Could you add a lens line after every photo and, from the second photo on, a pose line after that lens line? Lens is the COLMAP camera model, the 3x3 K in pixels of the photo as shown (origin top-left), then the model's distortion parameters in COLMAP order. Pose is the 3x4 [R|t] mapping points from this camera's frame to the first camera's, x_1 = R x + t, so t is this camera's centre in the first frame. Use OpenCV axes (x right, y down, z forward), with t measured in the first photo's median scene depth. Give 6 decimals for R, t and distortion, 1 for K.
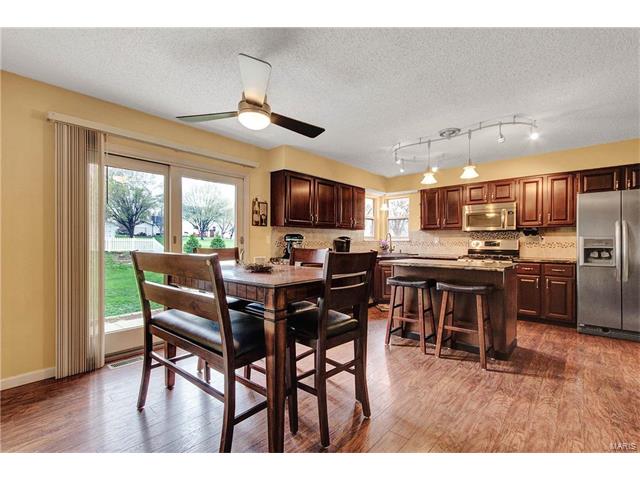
lens RADIAL K [[293.6, 0, 326.3], [0, 293.6, 242.1], [0, 0, 1]] dist [0.005520, 0.000752]
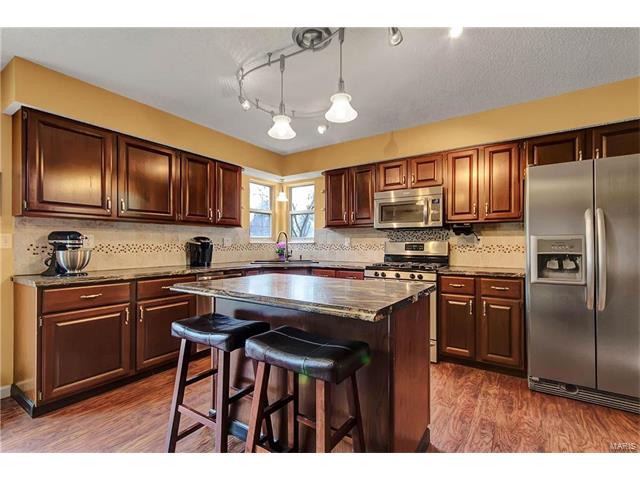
lens RADIAL K [[293.6, 0, 326.1], [0, 293.6, 242.7], [0, 0, 1]] dist [0.005520, 0.000752]
pose [[0.990492, -0.001362, 0.137564, 0.307549], [0.002339, 0.999973, -0.006940, -0.000428], [-0.137551, 0.007196, 0.990469, 0.395035]]
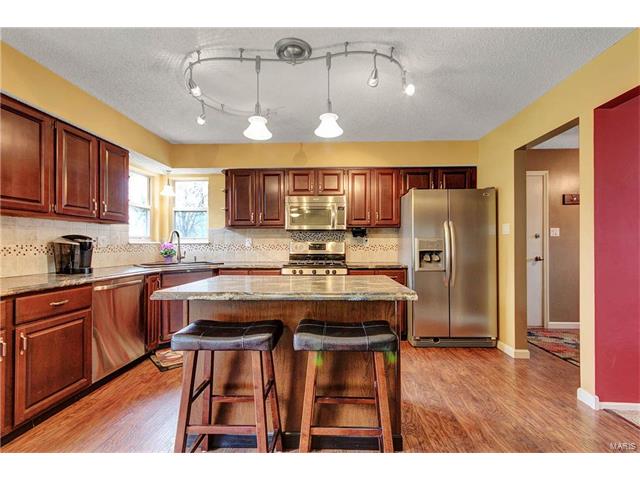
lens RADIAL K [[293.6, 0, 327.2], [0, 293.6, 243.1], [0, 0, 1]] dist [0.005520, 0.000752]
pose [[0.772370, -0.001469, 0.635171, 0.089249], [0.005469, 0.999976, -0.004339, -0.000983], [-0.635149, 0.006825, 0.772359, 0.433825]]
